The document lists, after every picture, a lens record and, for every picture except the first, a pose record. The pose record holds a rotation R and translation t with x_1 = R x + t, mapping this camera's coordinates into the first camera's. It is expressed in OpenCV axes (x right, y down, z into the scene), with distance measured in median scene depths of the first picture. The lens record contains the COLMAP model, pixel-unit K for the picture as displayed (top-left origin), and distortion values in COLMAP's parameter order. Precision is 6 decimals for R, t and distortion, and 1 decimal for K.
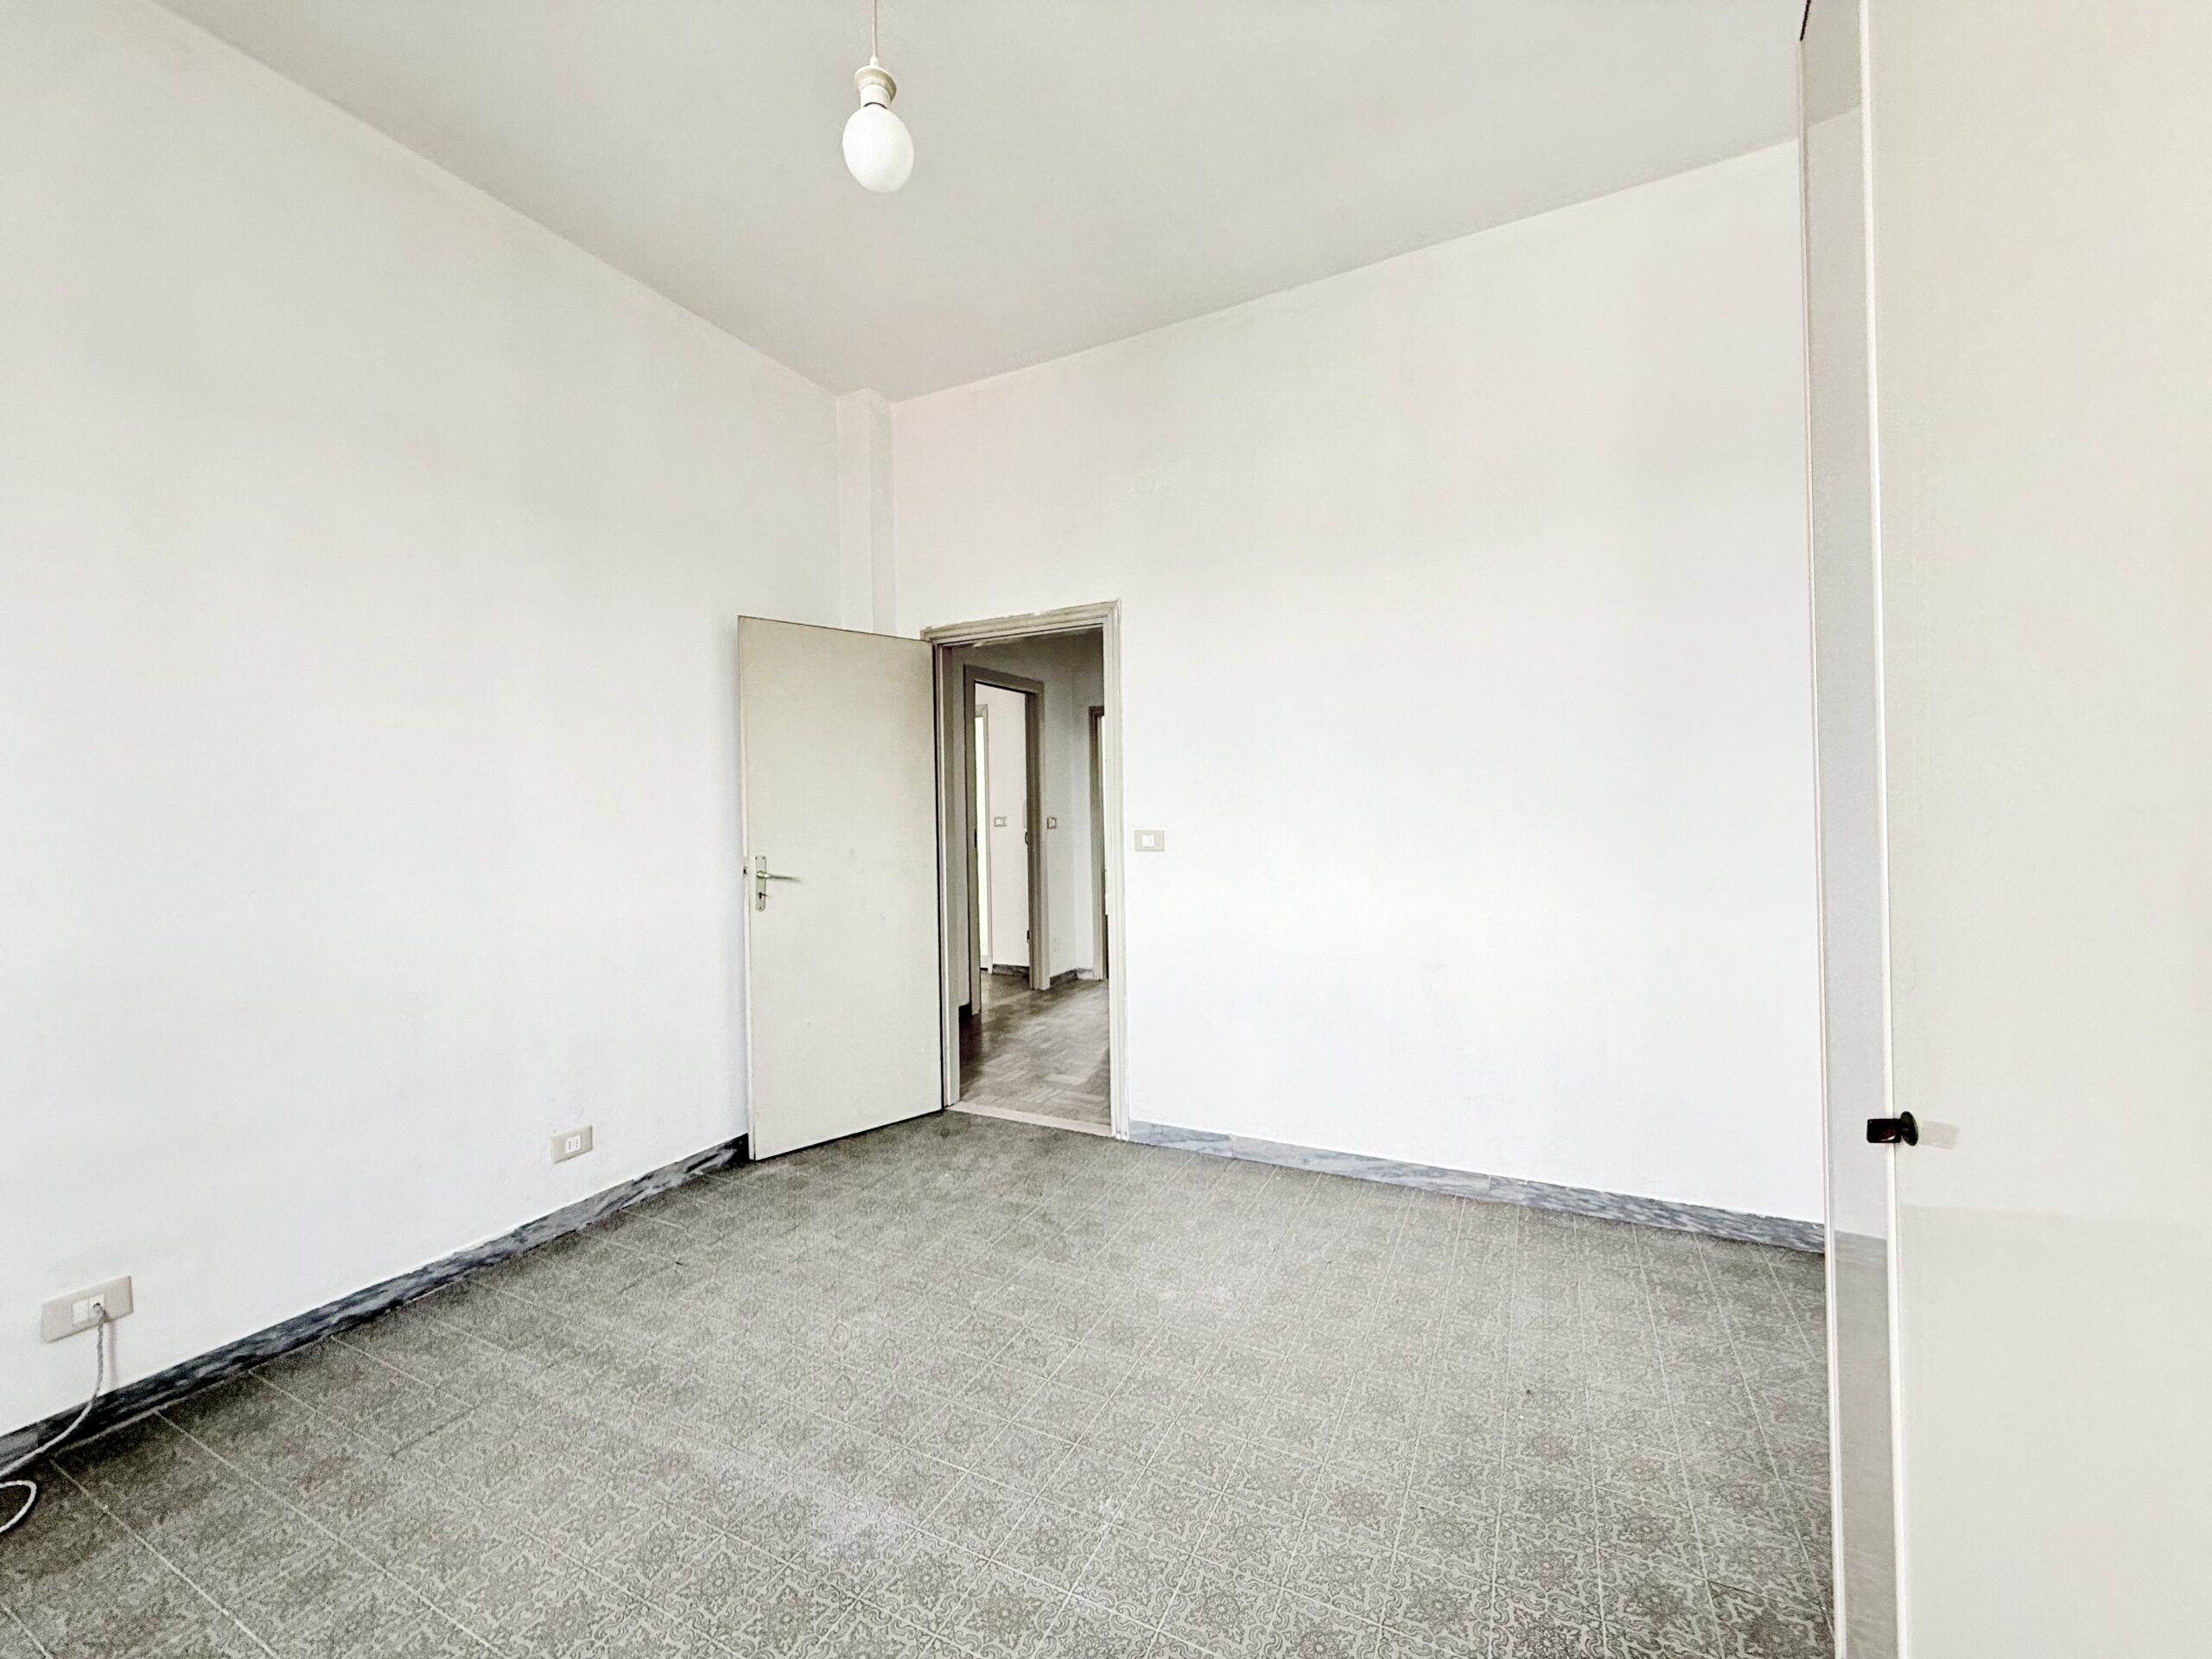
lens RADIAL K [[875.4, 0, 1110.2], [0, 875.4, 821.3], [0, 0, 1]] dist [-0.000771, -0.000159]
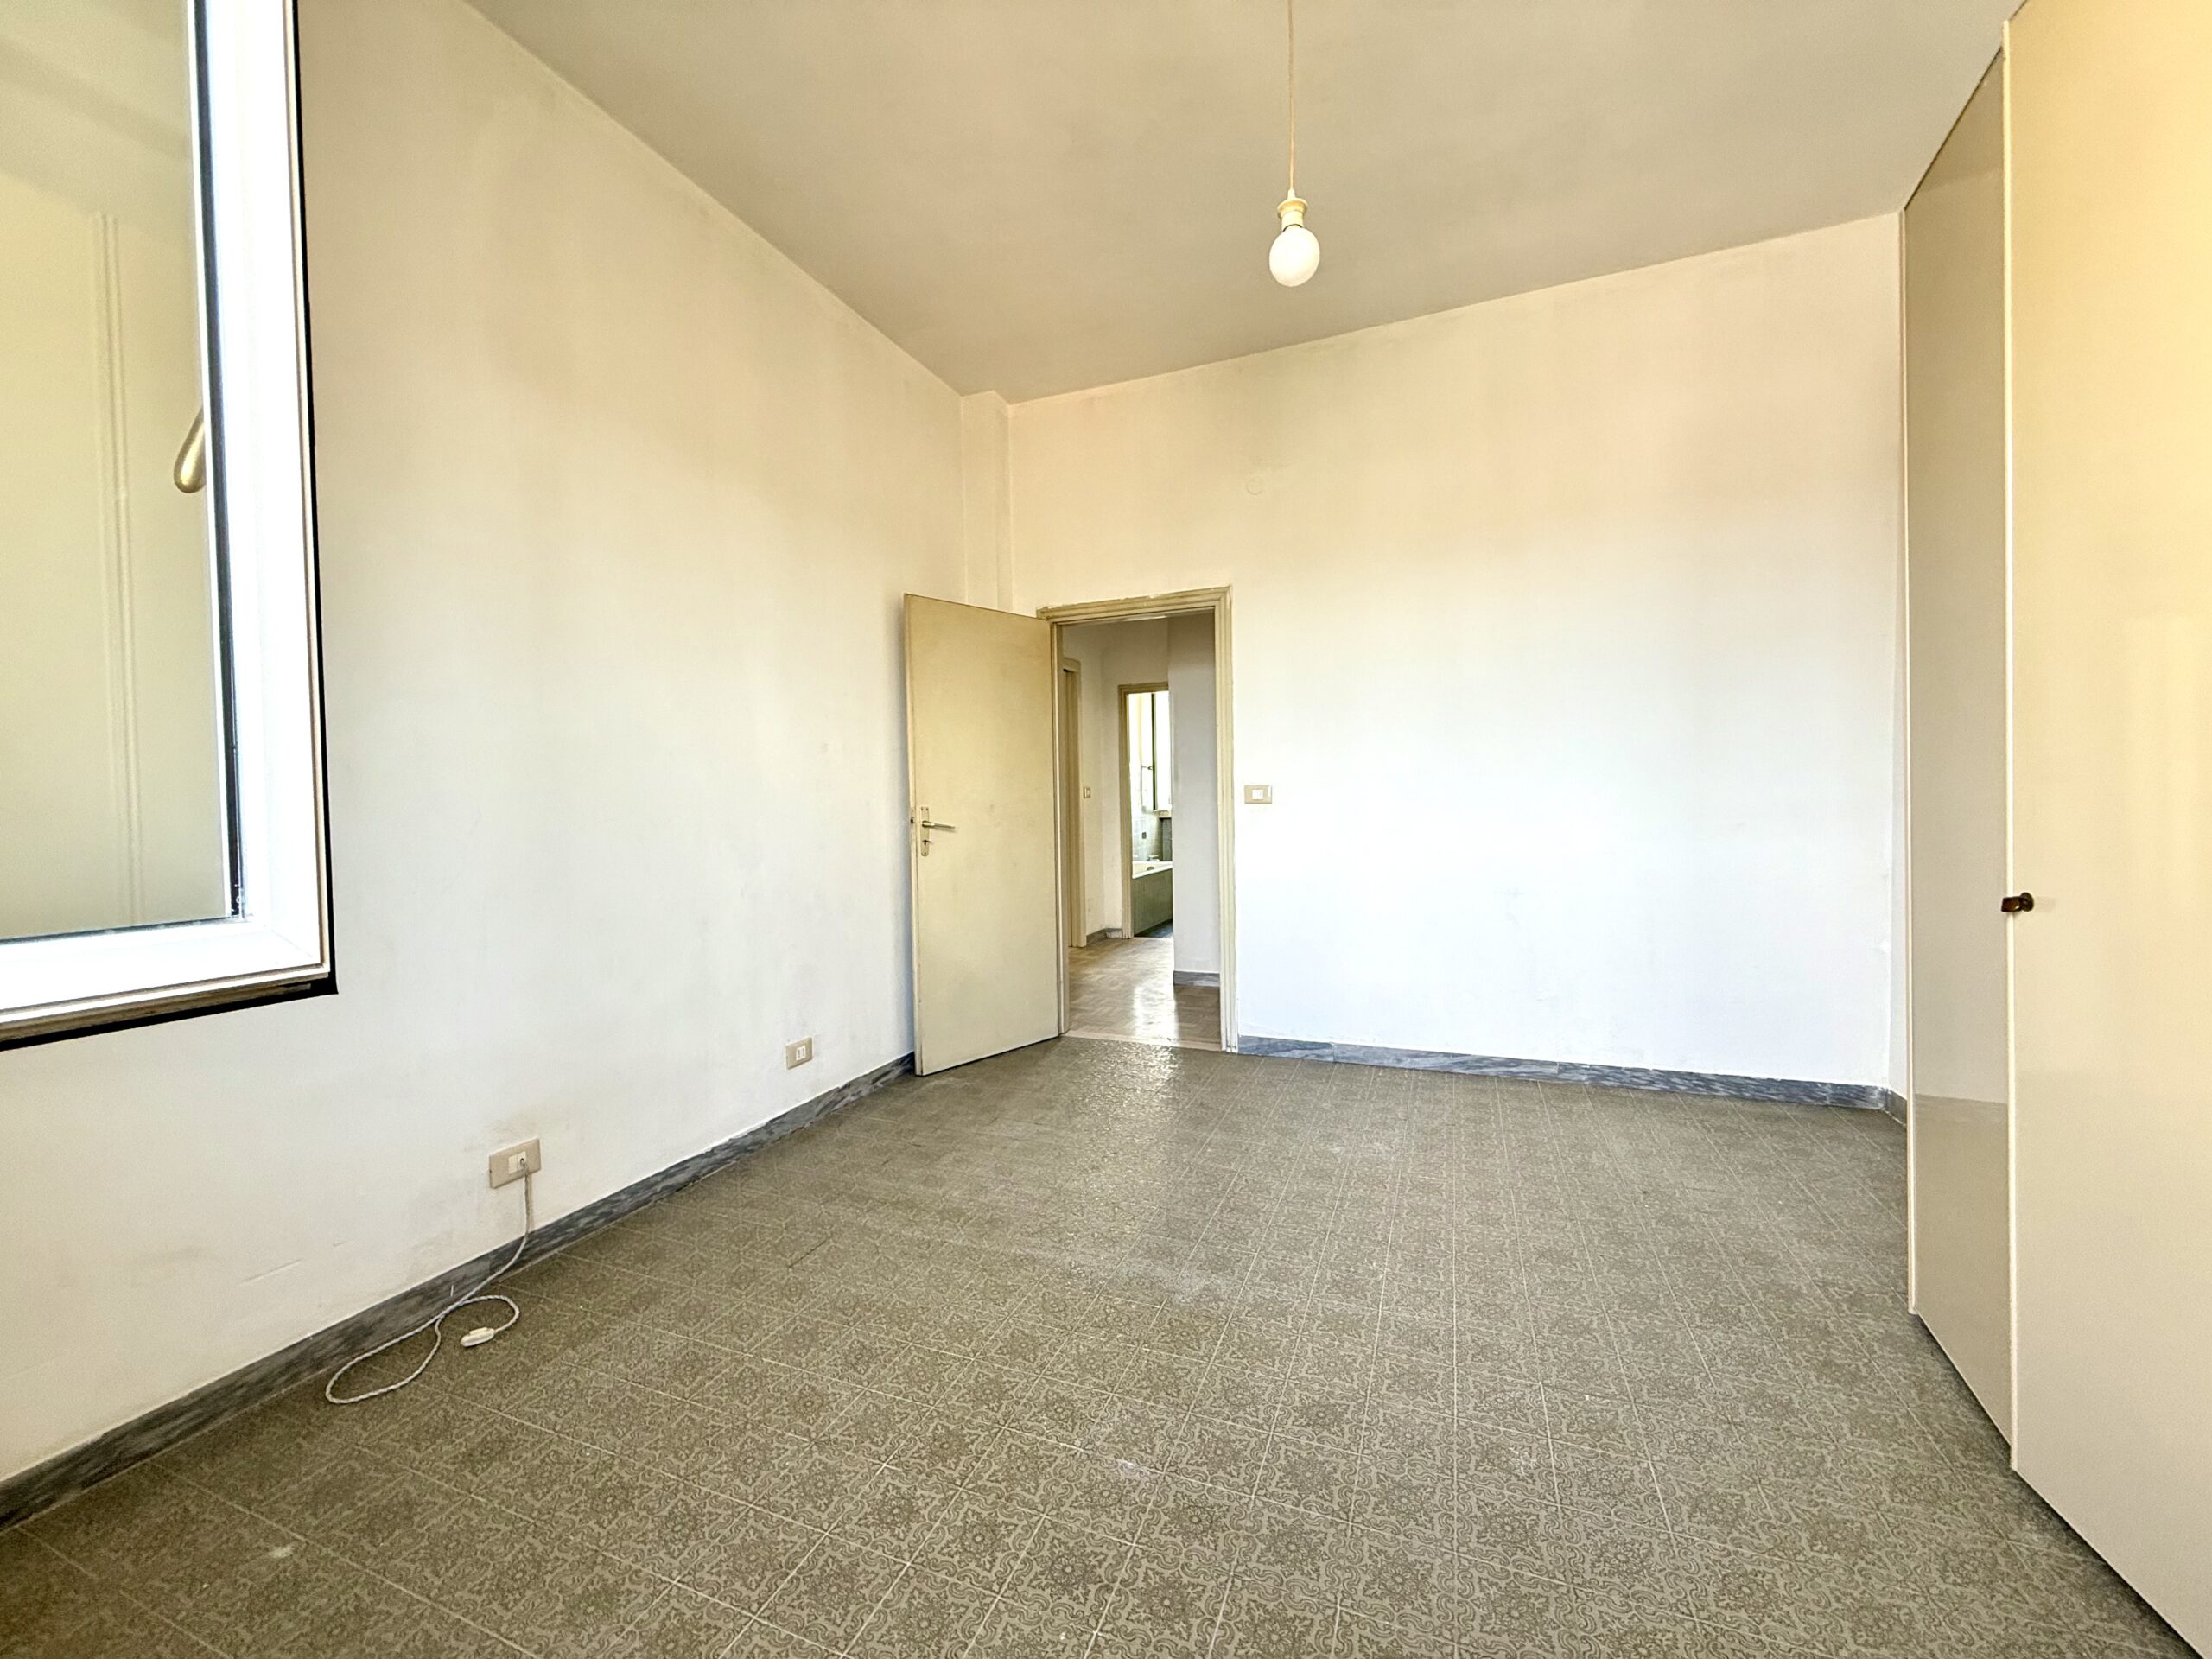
lens RADIAL K [[875.4, 0, 1098.6], [0, 875.4, 823.0], [0, 0, 1]] dist [-0.000771, -0.000159]
pose [[0.996853, -0.003097, 0.079218, -0.300905], [0.001749, 0.999853, 0.017072, 0.046243], [-0.079259, -0.016879, 0.996711, -0.164368]]
